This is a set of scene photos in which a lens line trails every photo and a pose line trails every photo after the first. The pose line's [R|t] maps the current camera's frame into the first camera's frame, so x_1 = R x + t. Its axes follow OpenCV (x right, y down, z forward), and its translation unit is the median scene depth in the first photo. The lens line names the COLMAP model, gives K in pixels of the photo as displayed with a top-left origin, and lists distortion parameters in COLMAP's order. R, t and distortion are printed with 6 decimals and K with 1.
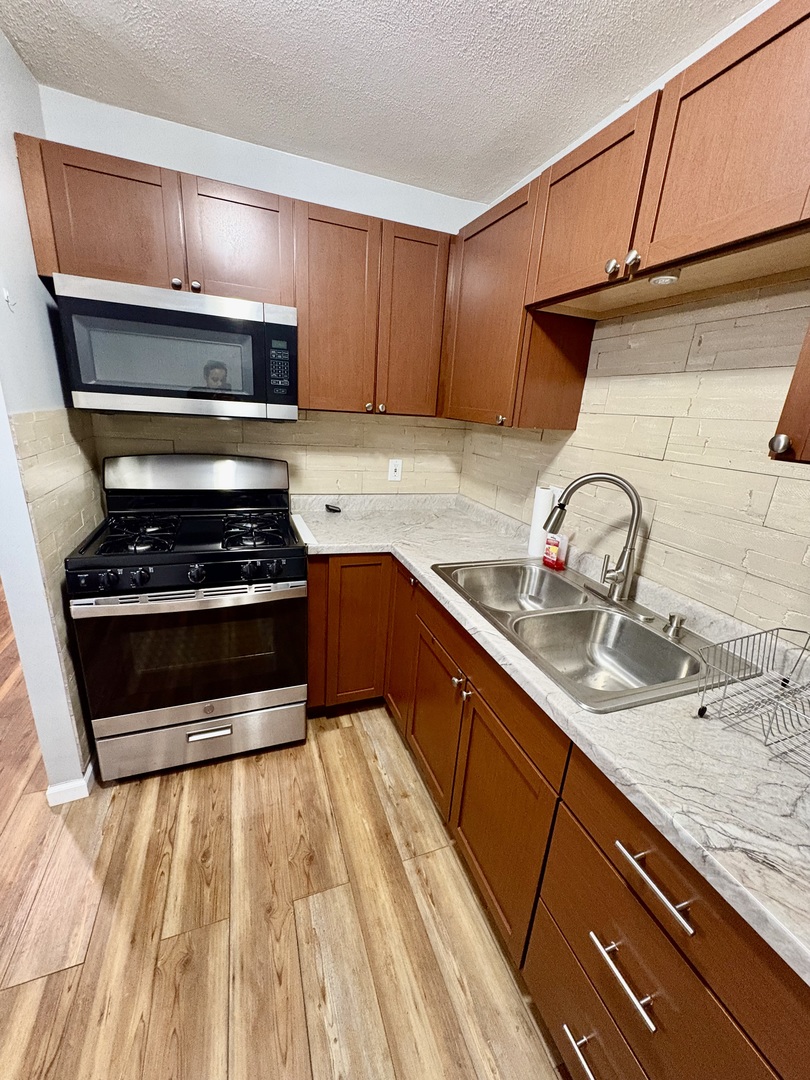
lens RADIAL K [[430.5, 0, 406.9], [0, 430.5, 537.9], [0, 0, 1]] dist [-0.002064, 0.000050]
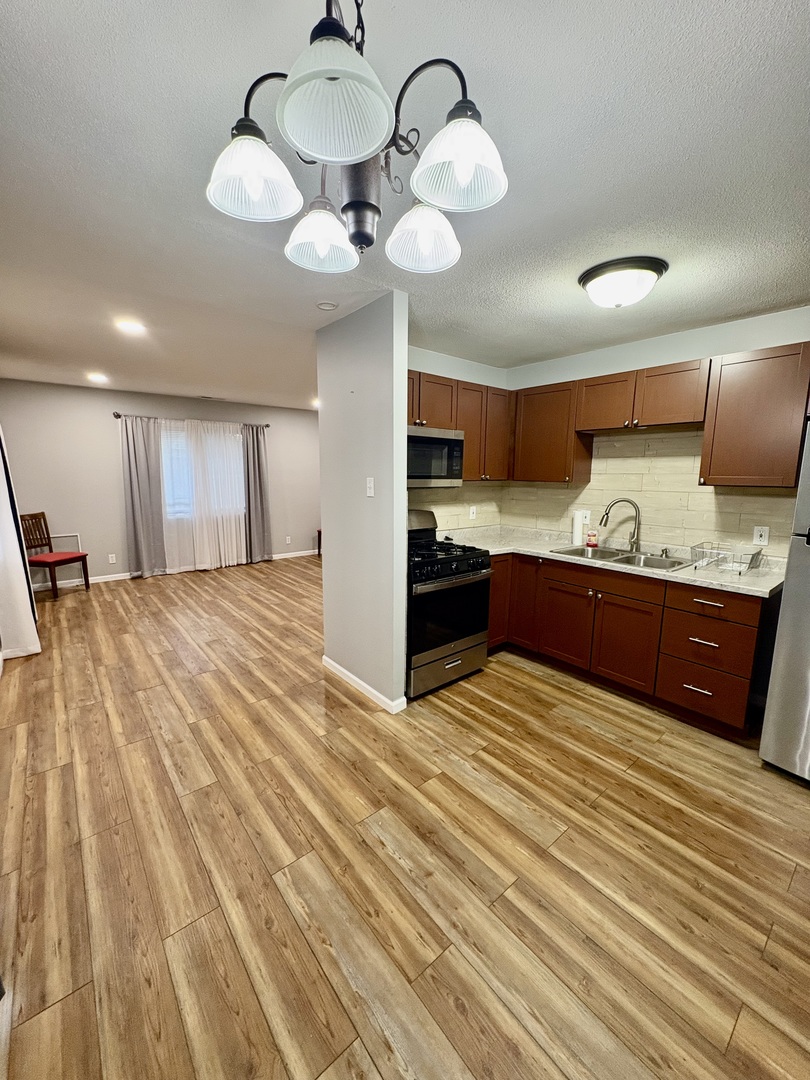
lens RADIAL K [[430.5, 0, 406.9], [0, 430.5, 537.9], [0, 0, 1]] dist [-0.002064, 0.000050]
pose [[0.943802, -0.107374, 0.312585, -1.229152], [0.148698, 0.982582, -0.111450, 0.130622], [-0.295174, 0.151668, 0.943329, -0.738580]]
